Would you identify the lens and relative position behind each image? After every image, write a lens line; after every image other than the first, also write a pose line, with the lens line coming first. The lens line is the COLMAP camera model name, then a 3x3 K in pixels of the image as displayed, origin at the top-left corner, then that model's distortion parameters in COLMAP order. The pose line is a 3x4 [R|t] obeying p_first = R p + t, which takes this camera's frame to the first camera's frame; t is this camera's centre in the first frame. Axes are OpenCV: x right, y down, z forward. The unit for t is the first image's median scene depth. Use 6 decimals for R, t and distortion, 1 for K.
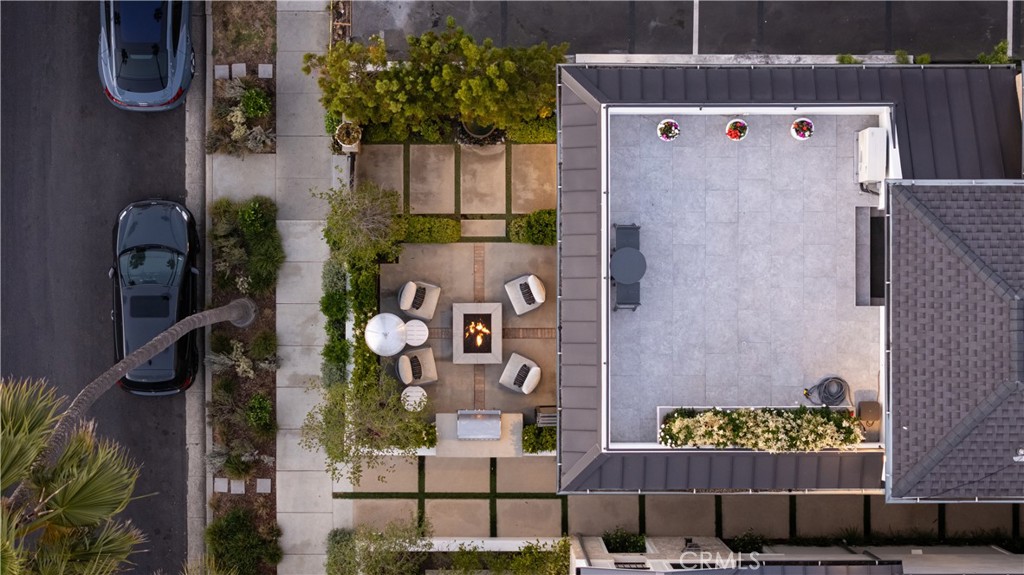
lens RADIAL K [[805.6, 0, 513.1], [0, 805.6, 288.4], [0, 0, 1]] dist [-0.000382, -0.000336]
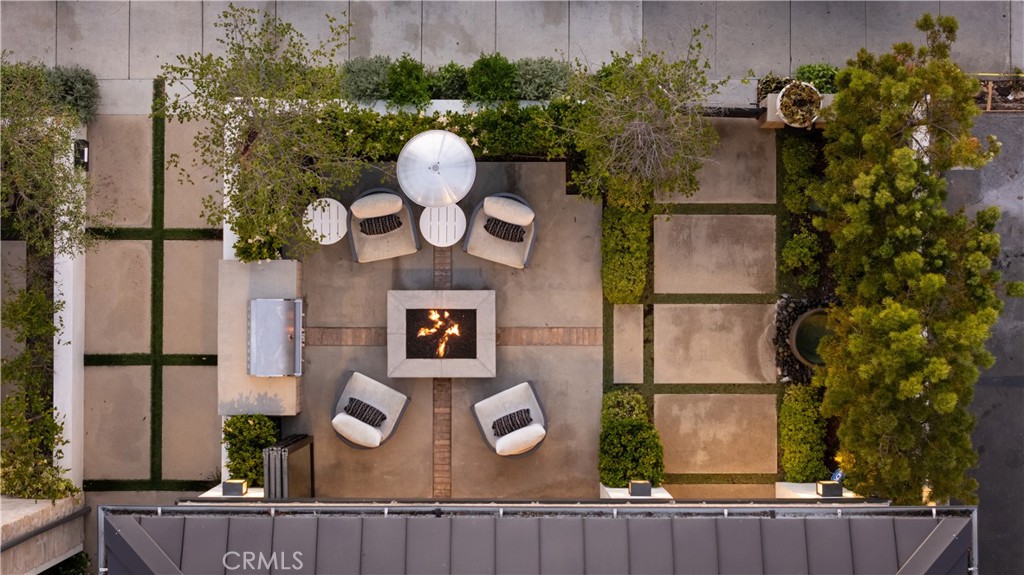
lens RADIAL K [[805.6, 0, 513.1], [0, 805.6, 288.4], [0, 0, 1]] dist [-0.000382, -0.000336]
pose [[-0.004088, 0.998279, -0.058502, -0.043633], [-0.999785, -0.002891, 0.020526, -0.005585], [0.020322, 0.058573, 0.998076, 0.443827]]
